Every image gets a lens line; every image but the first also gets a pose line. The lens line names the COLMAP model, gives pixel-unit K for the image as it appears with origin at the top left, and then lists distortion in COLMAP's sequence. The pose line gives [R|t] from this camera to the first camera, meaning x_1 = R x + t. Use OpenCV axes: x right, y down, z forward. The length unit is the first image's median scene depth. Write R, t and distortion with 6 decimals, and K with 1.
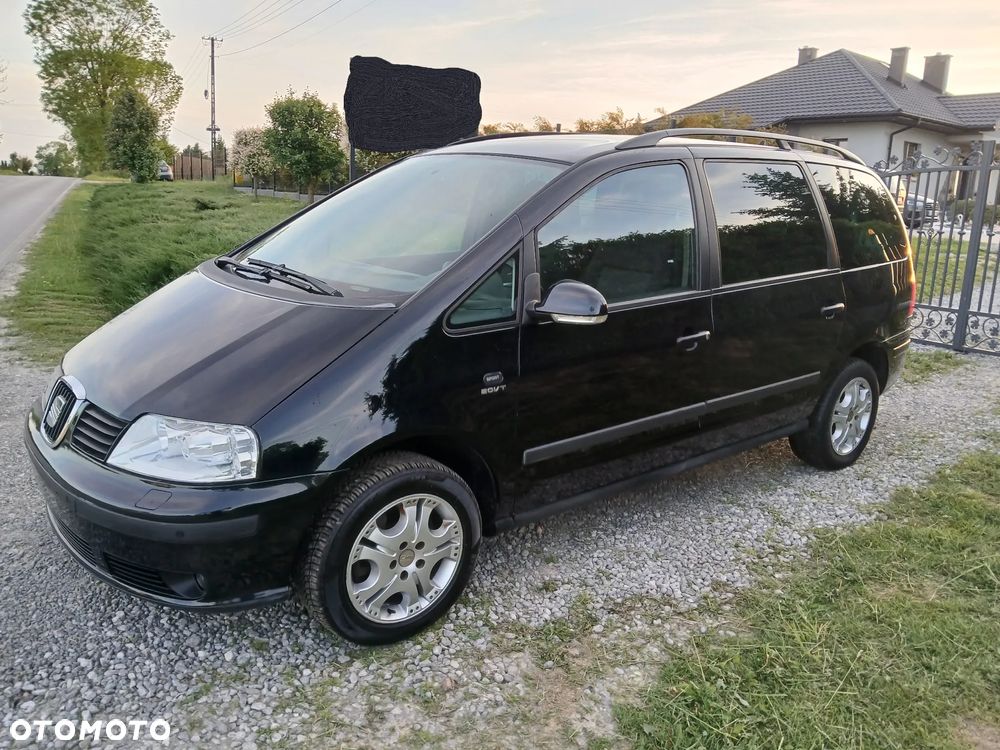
lens RADIAL K [[820.9, 0, 530.0], [0, 820.9, 368.0], [0, 0, 1]] dist [0.032676, -0.079916]
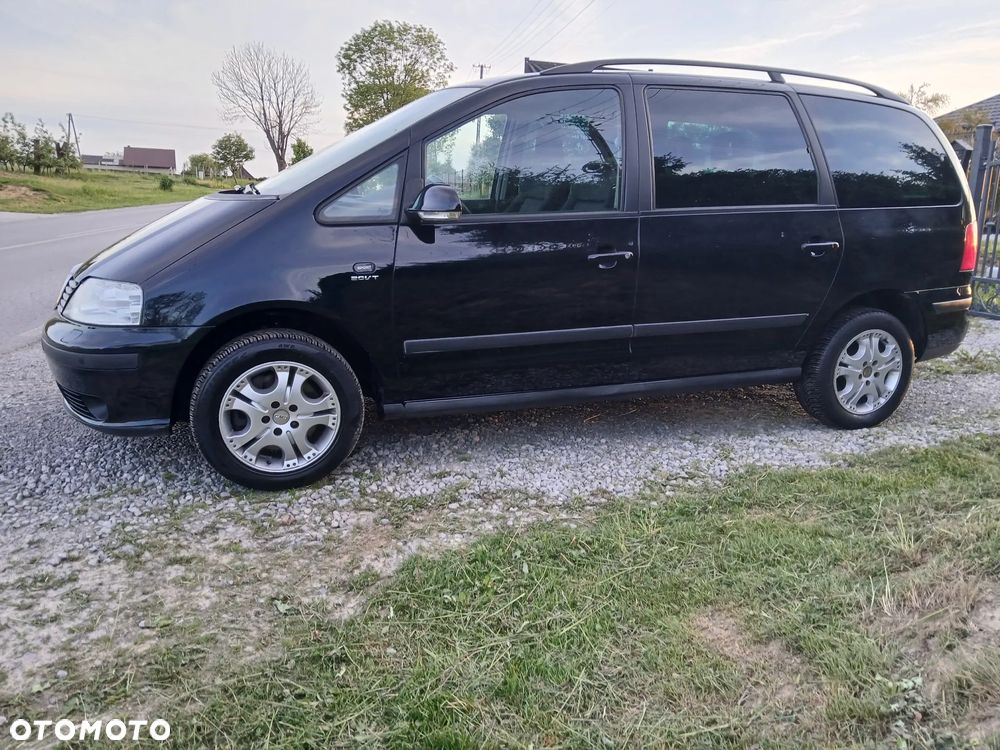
lens RADIAL K [[803.8, 0, 500.0], [0, 803.8, 375.0], [0, 0, 1]] dist [0.026283, -0.097232]
pose [[0.945515, 0.062301, -0.319562, 0.499377], [-0.063594, 0.997955, 0.006398, 0.142381], [0.319307, 0.014272, 0.947544, 0.015400]]
